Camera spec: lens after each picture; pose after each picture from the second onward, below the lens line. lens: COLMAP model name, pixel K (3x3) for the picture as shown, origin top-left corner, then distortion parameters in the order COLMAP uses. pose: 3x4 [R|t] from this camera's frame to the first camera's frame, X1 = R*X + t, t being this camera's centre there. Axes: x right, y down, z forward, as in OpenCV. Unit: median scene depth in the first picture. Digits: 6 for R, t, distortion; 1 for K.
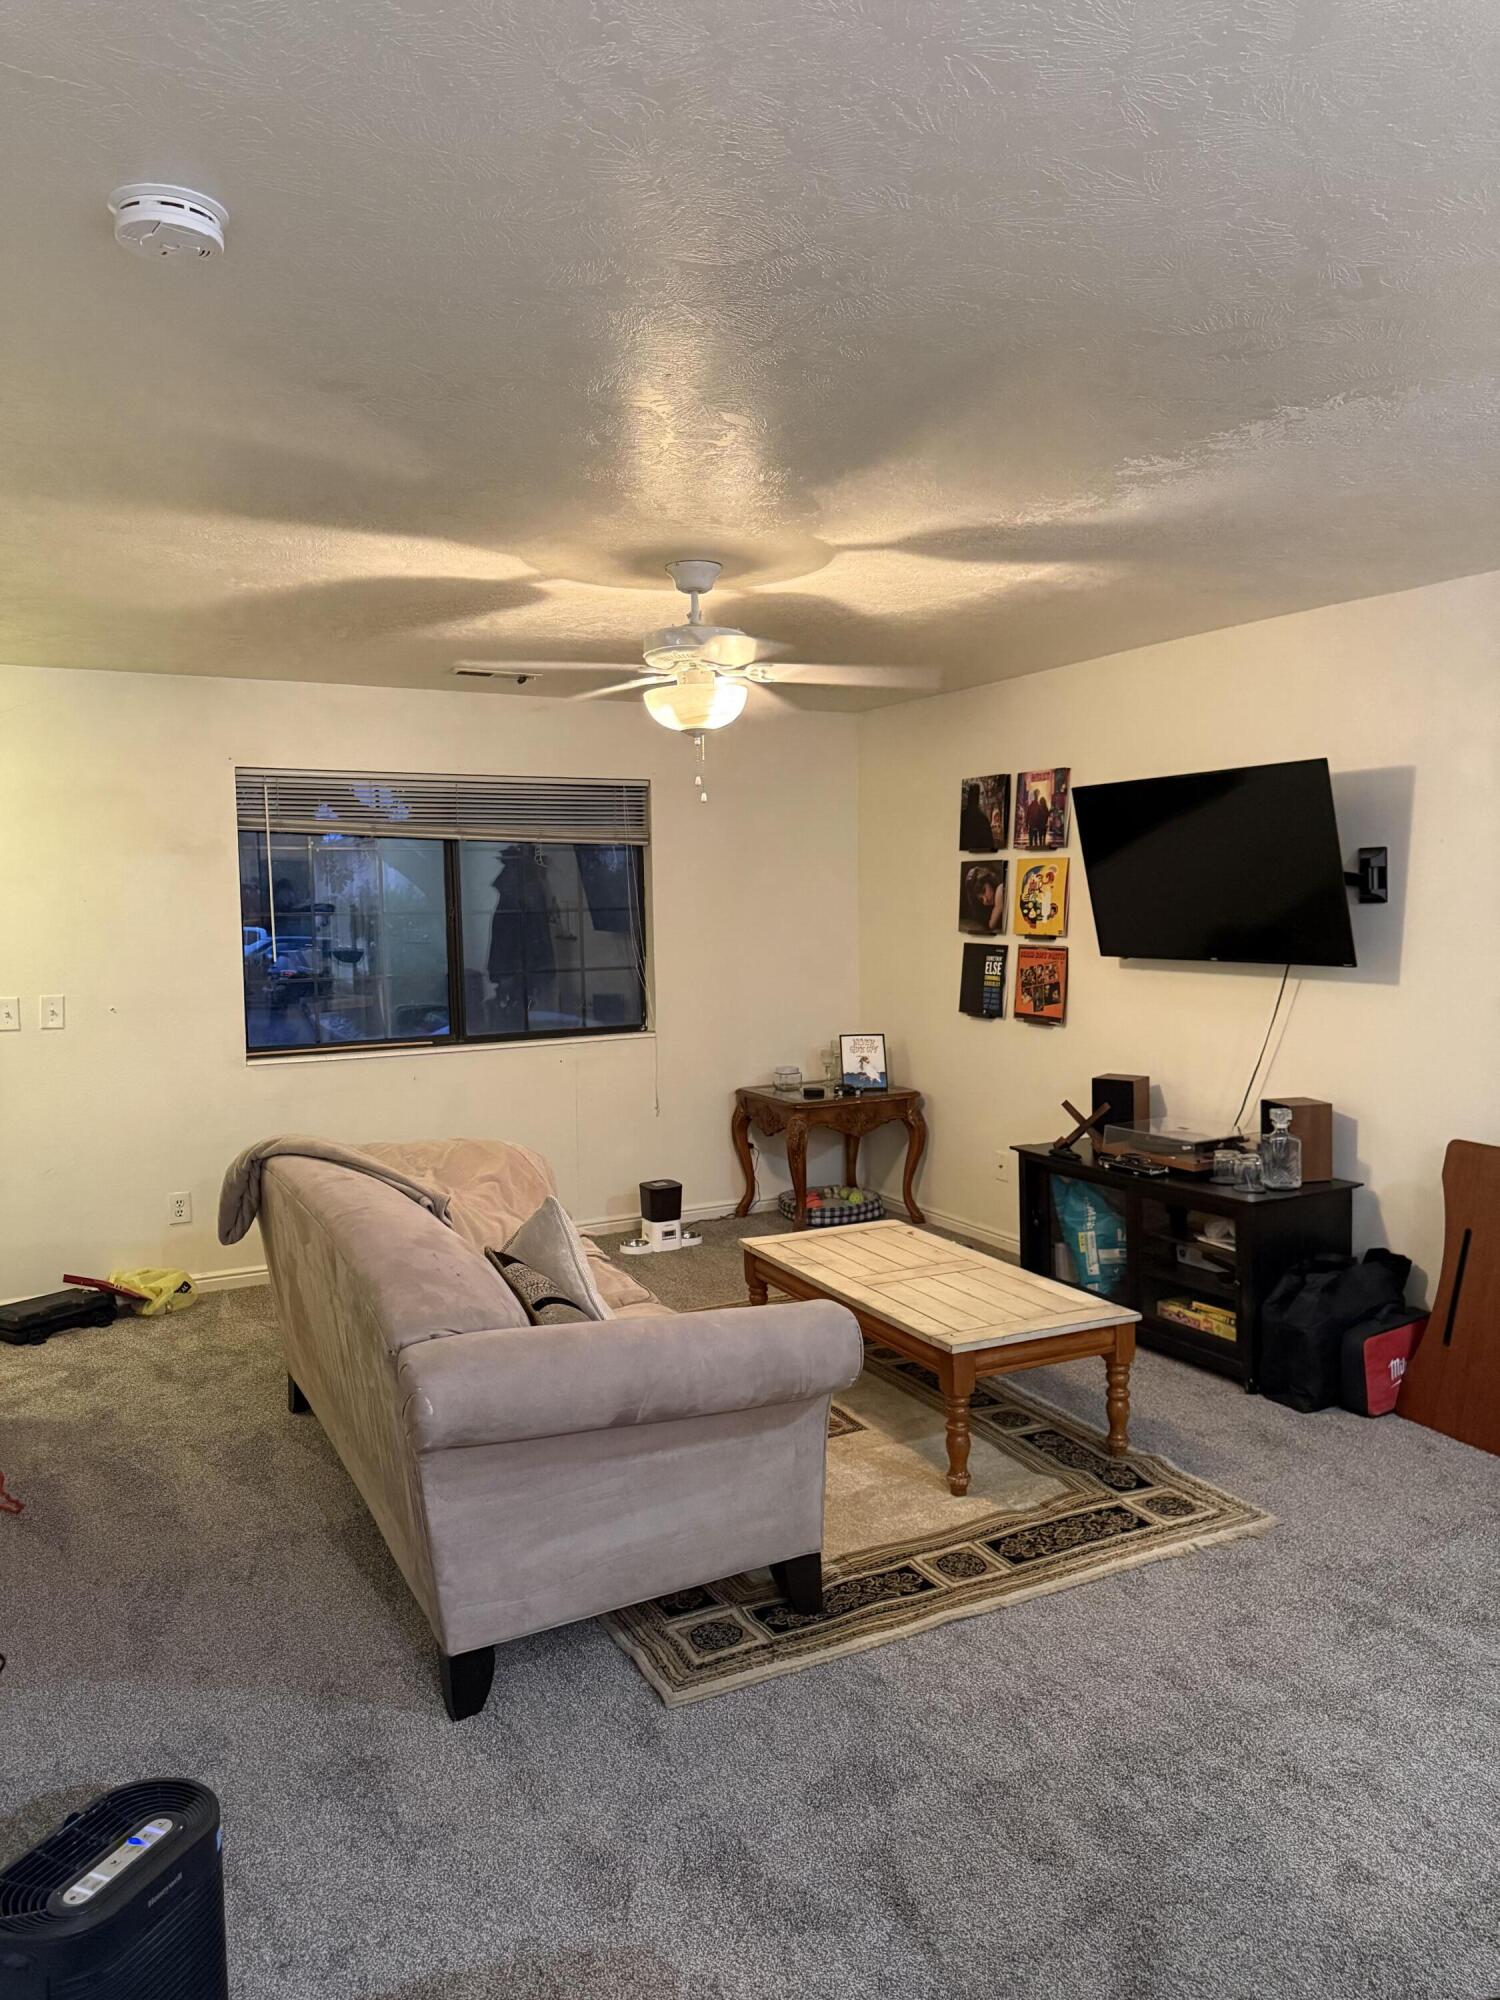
lens RADIAL K [[1407.4, 0, 750.0], [0, 1407.4, 1000.0], [0, 0, 1]] dist [0.173983, -0.365051]
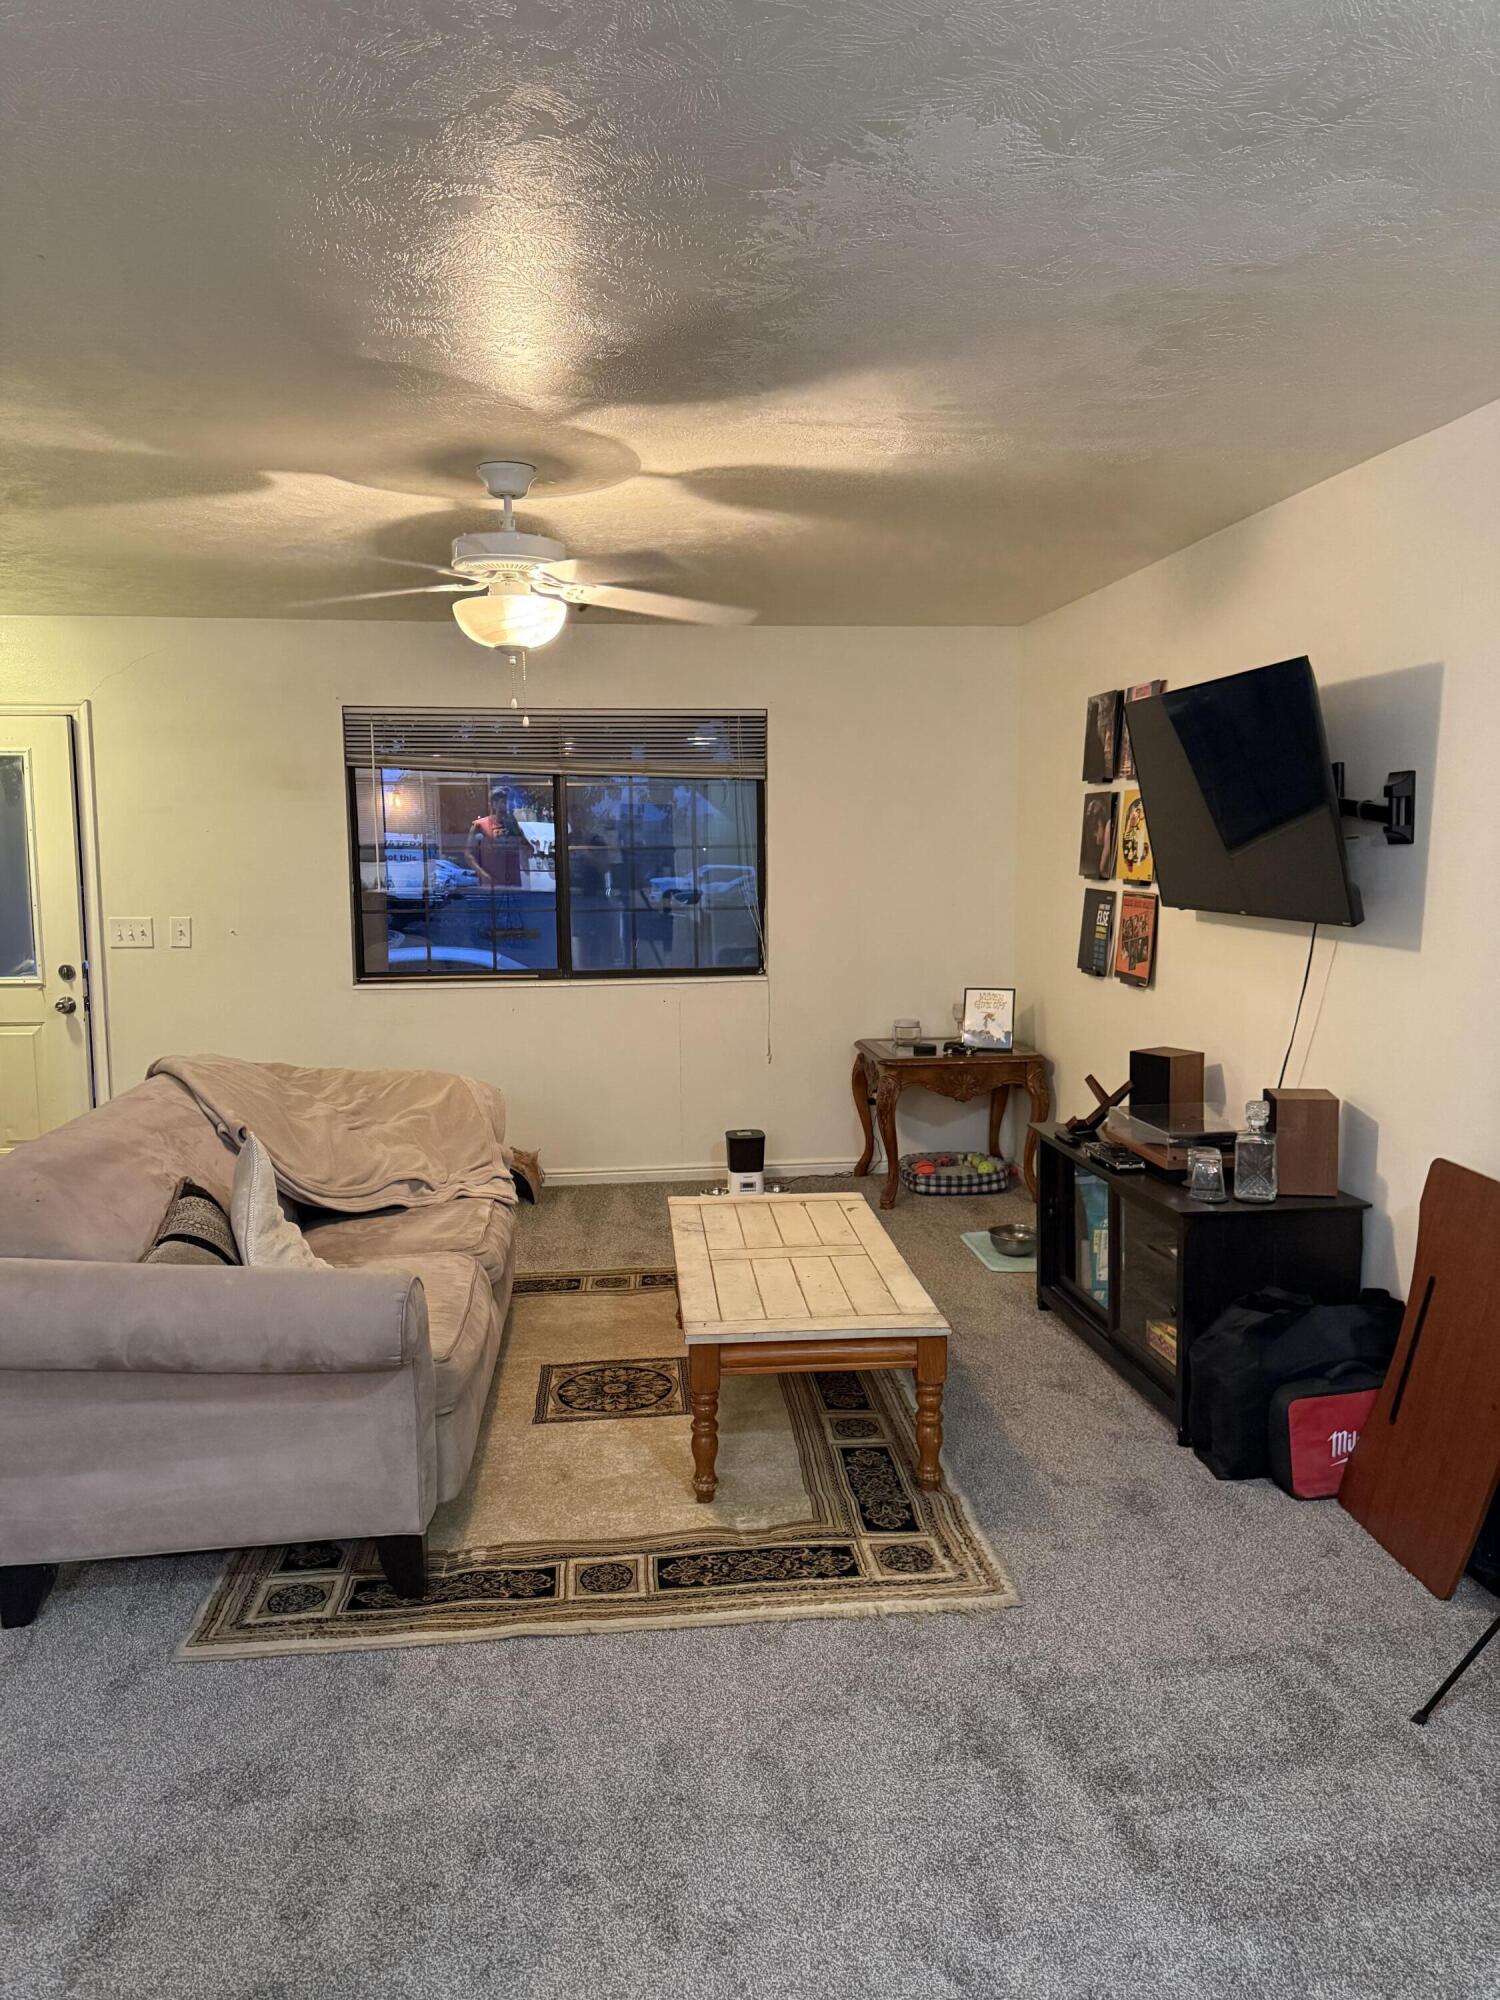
lens RADIAL K [[1407.4, 0, 750.0], [0, 1407.4, 1000.0], [0, 0, 1]] dist [0.173983, -0.365051]
pose [[0.930419, 0.049587, -0.363127, 0.390513], [-0.034550, 0.998260, 0.047792, -0.008826], [0.364865, -0.031921, 0.930513, 0.153276]]
